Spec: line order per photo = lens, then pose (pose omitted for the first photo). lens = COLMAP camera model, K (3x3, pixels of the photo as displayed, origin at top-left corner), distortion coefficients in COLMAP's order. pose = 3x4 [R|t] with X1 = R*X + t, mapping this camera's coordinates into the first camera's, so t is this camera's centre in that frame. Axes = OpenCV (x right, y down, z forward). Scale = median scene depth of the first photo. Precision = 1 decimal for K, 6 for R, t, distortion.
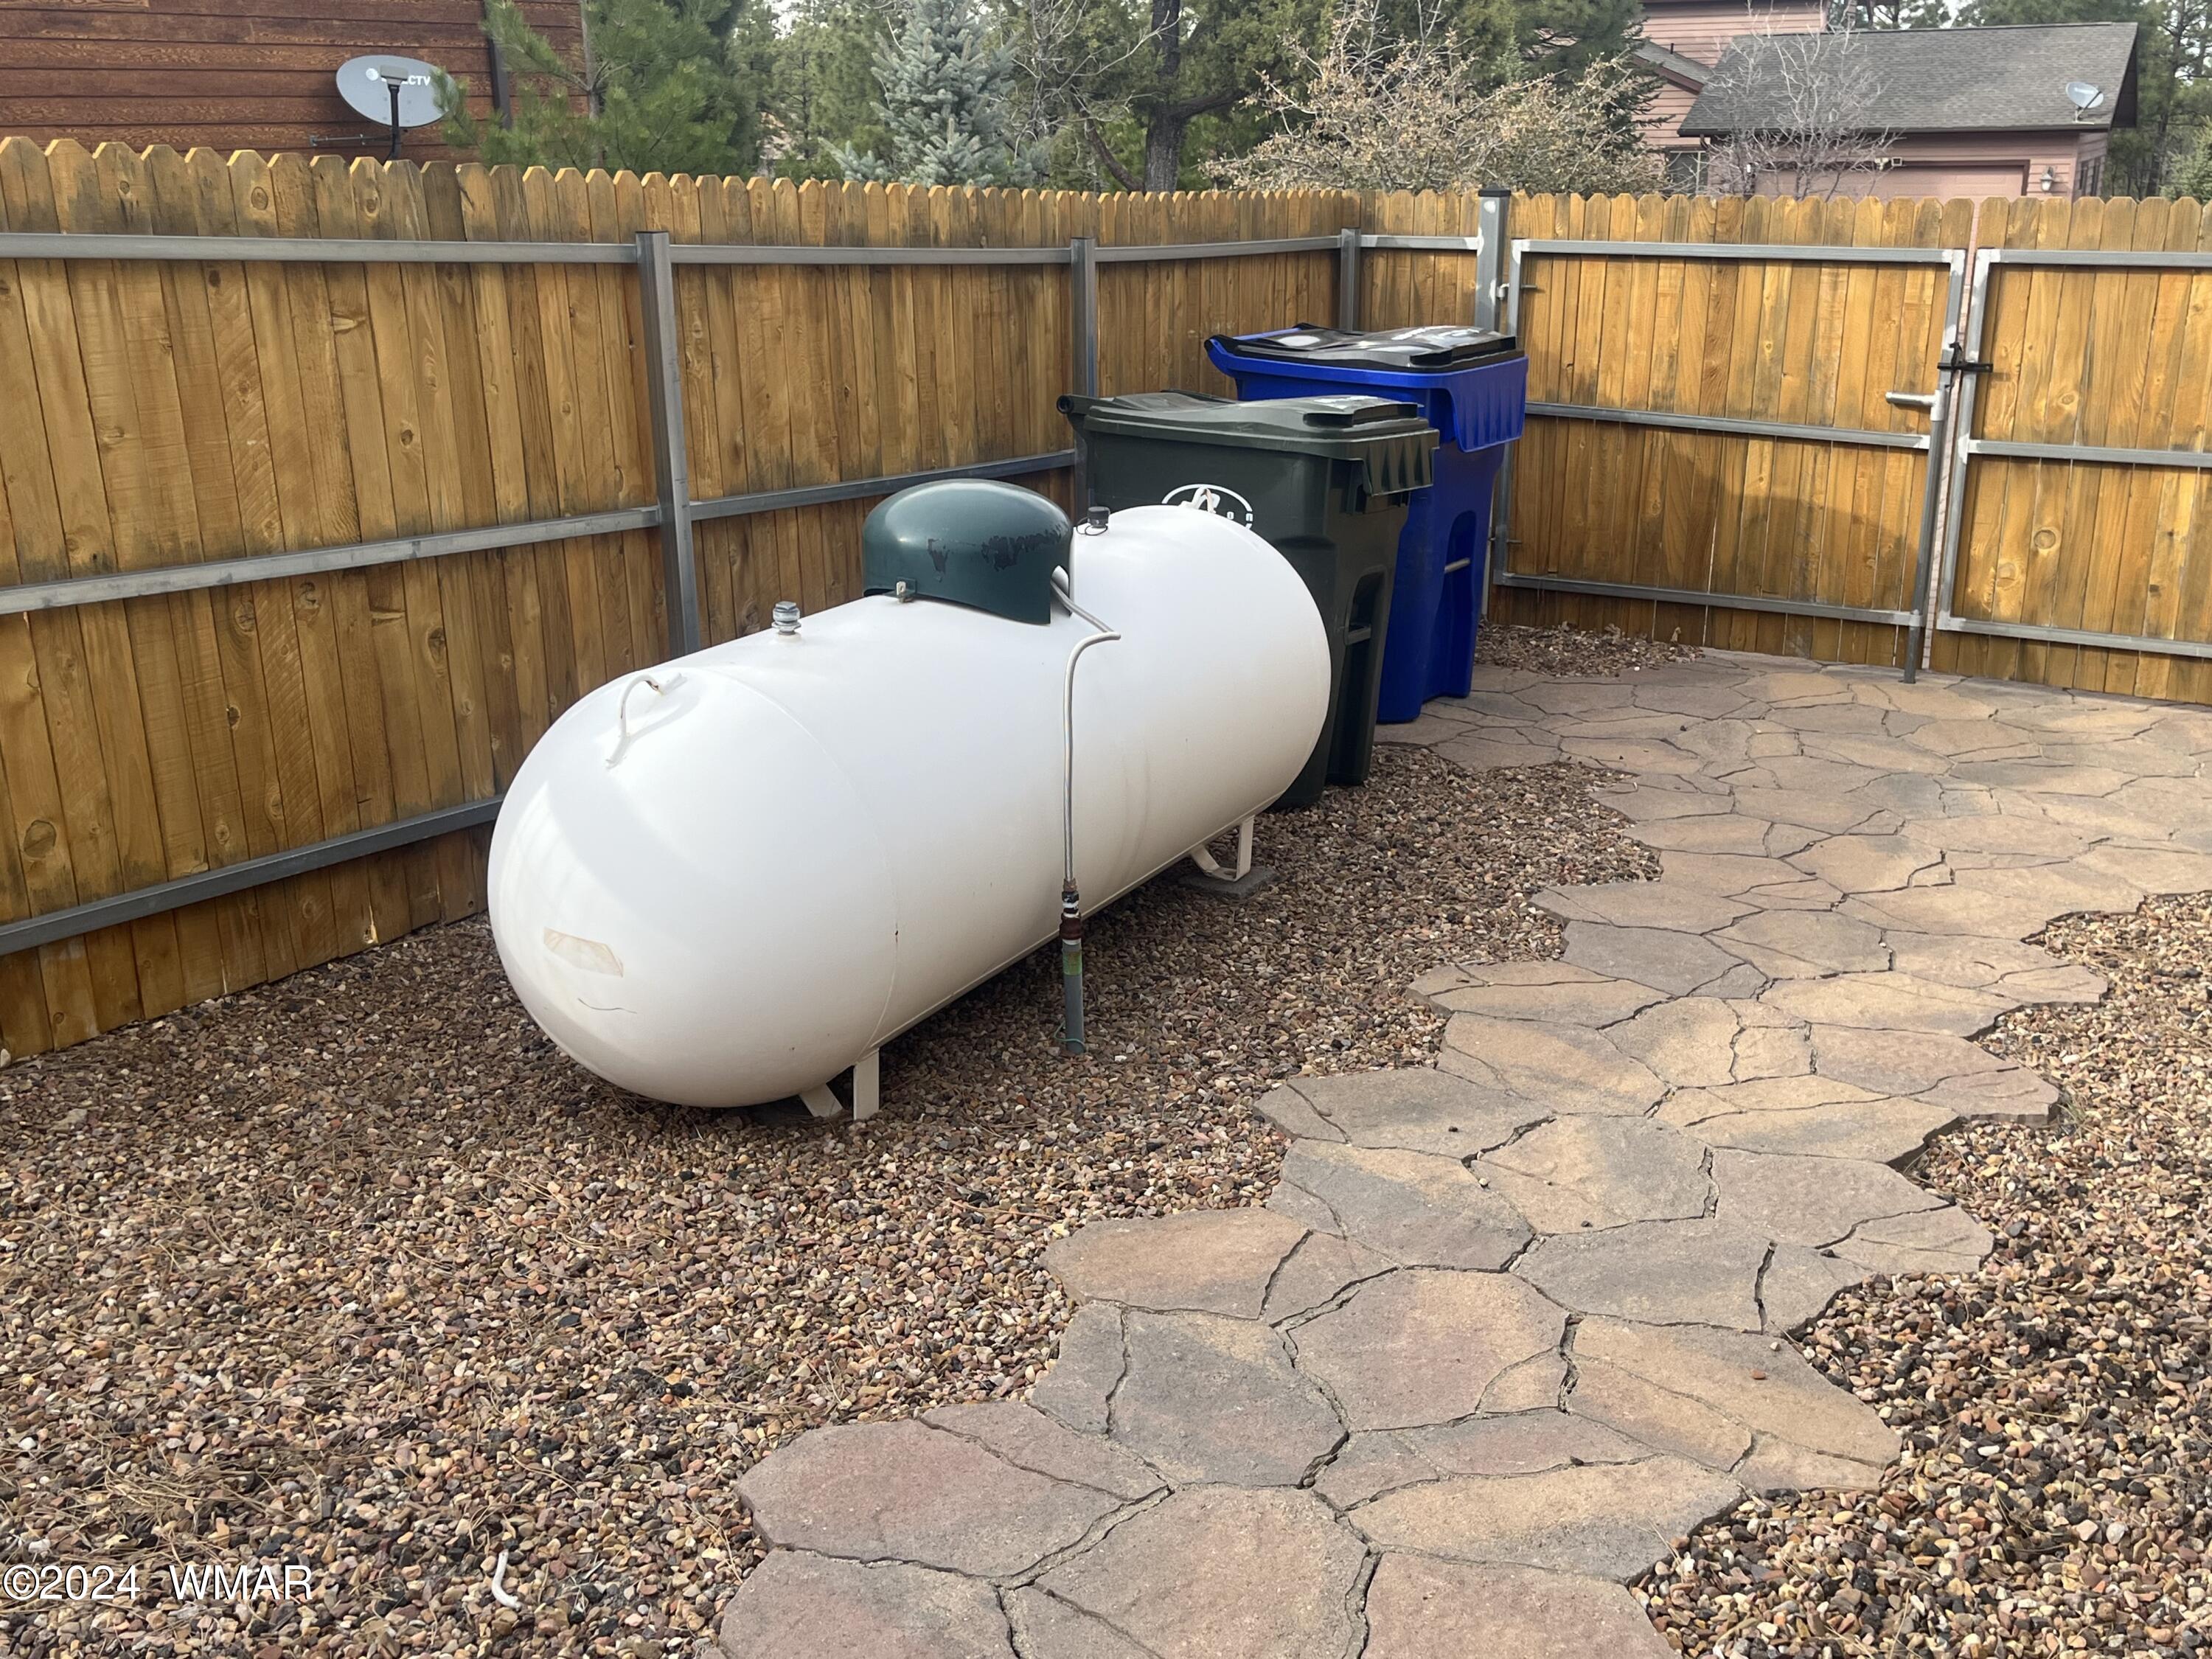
lens RADIAL K [[2204.7, 0, 1111.8], [0, 2204.7, 829.5], [0, 0, 1]] dist [0.014140, 0.000000]
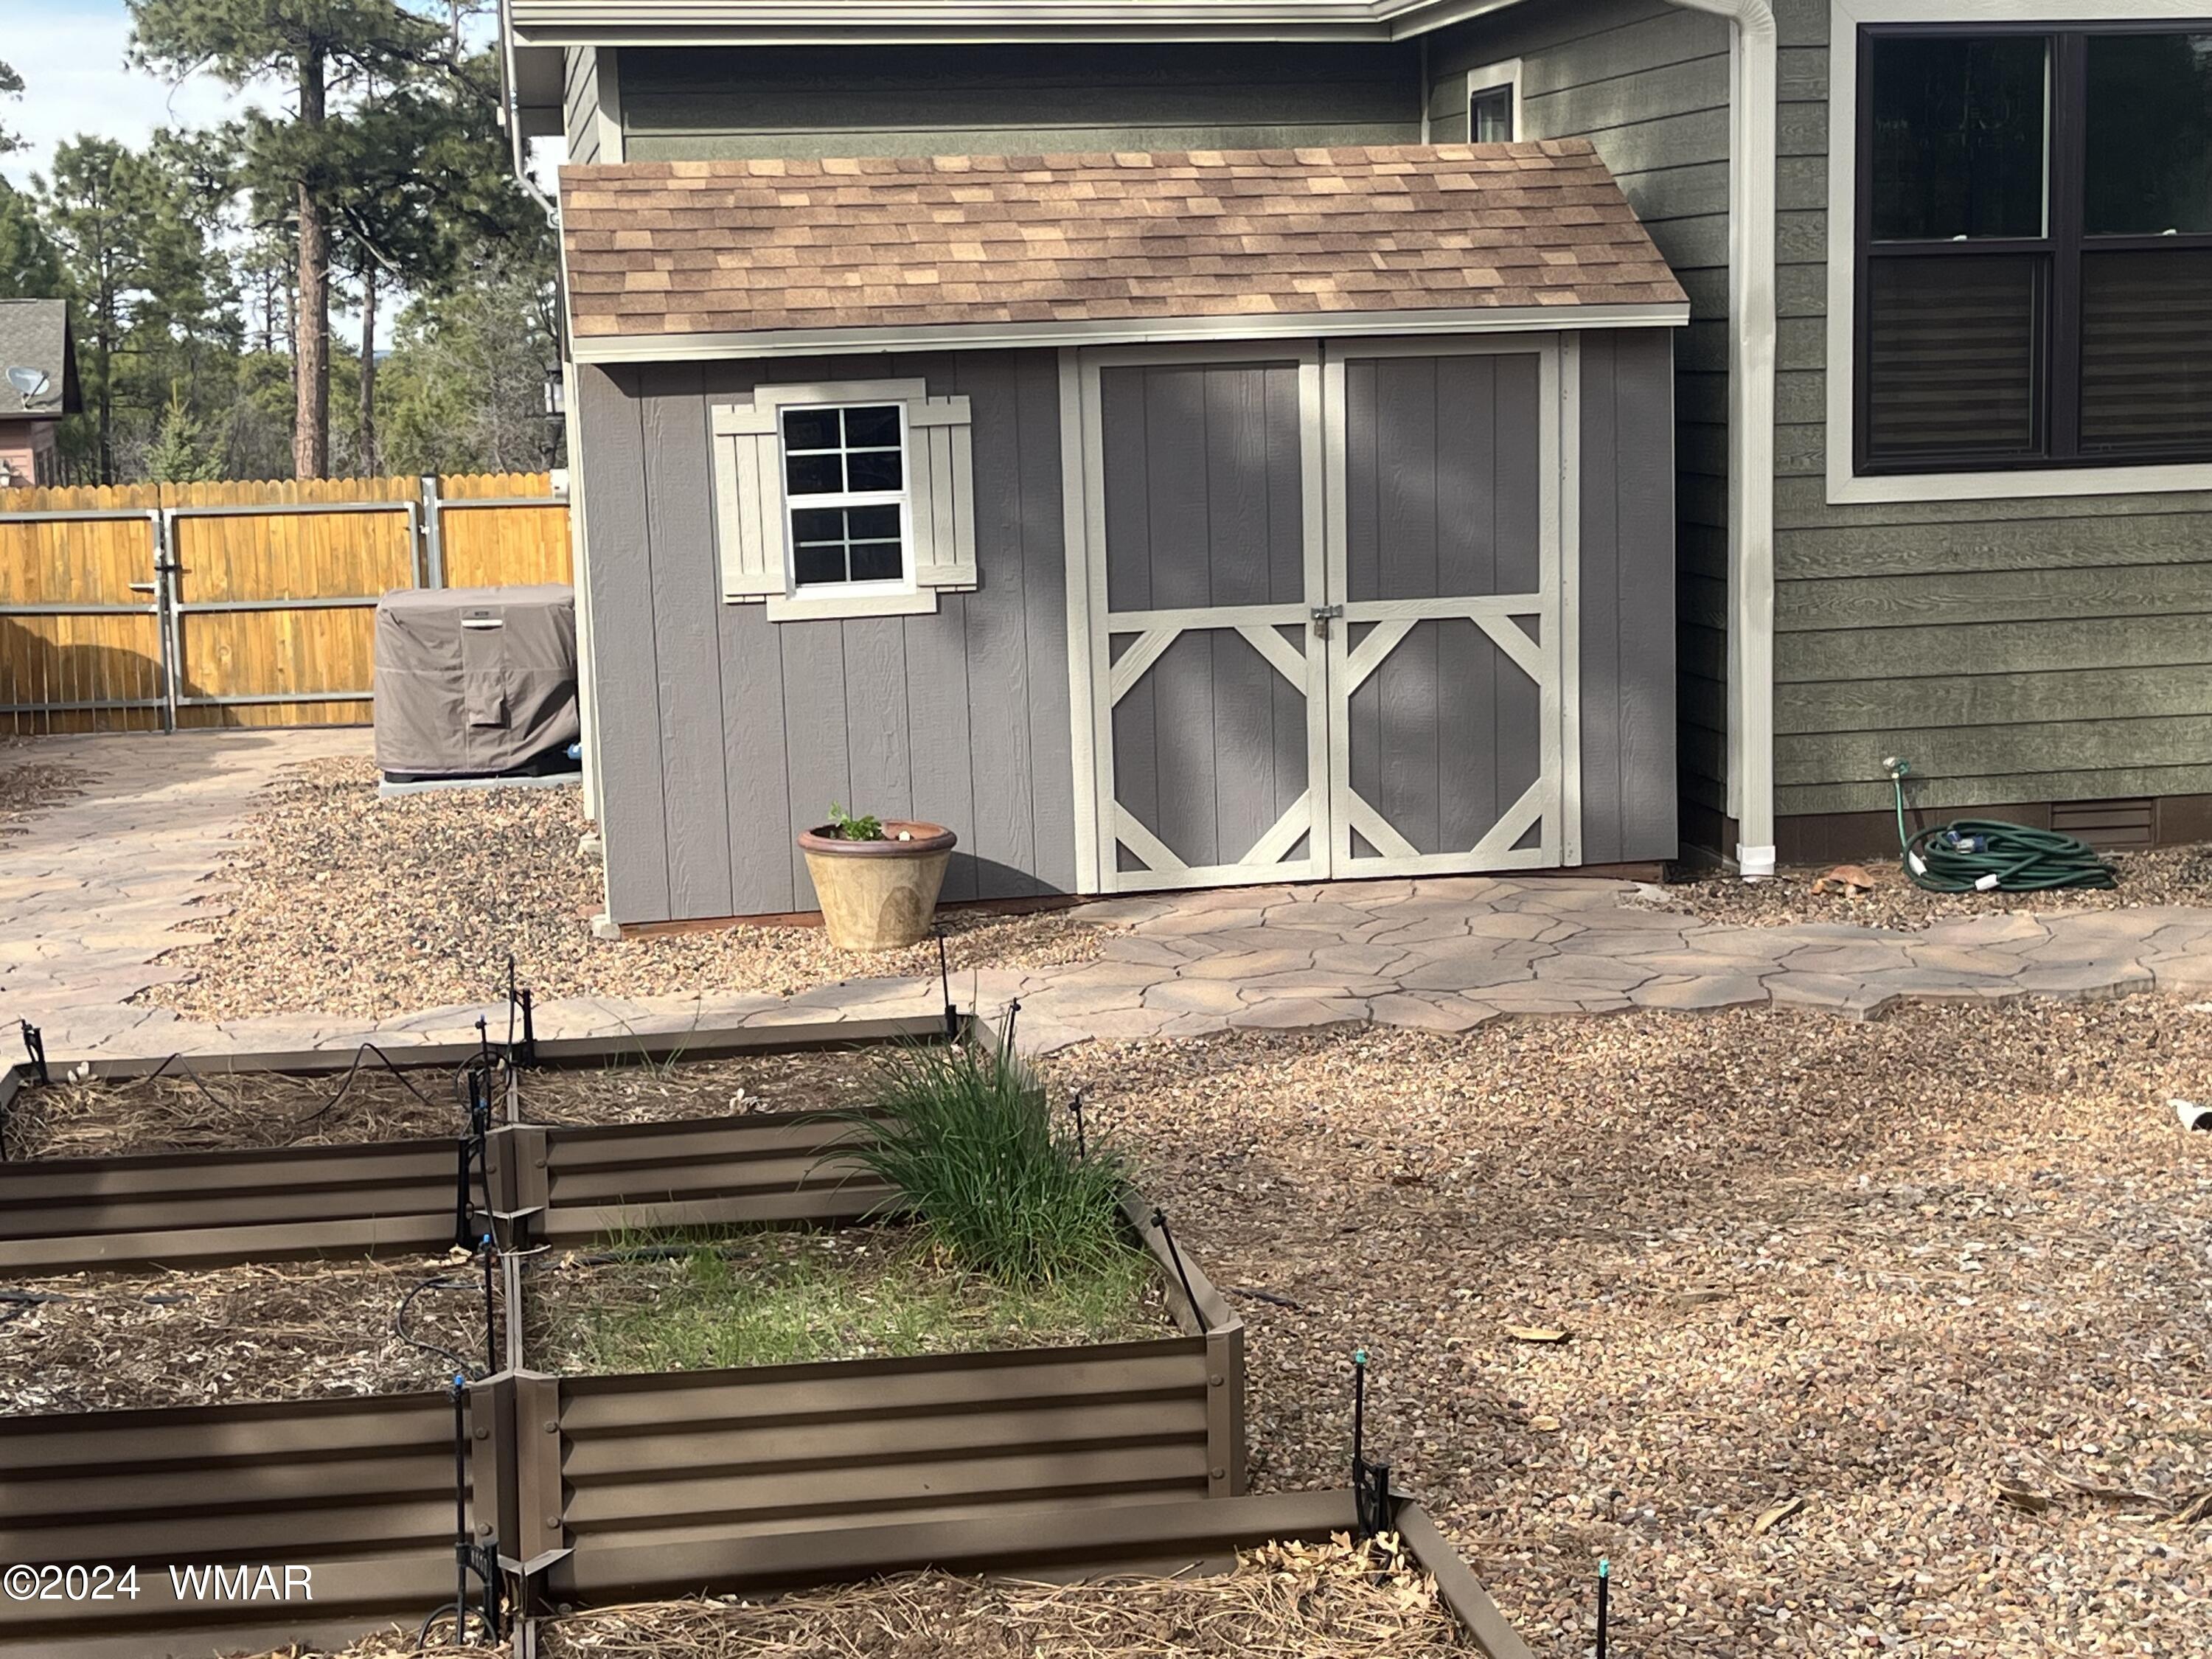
lens RADIAL K [[3425.2, 0, 1105.6], [0, 3425.2, 827.8], [0, 0, 1]] dist [0.099038, 0.000000]
pose [[0.754016, -0.100358, 0.649145, -1.235449], [0.218012, 0.970475, -0.103197, 0.633525], [-0.619622, 0.219334, 0.753632, -2.190904]]
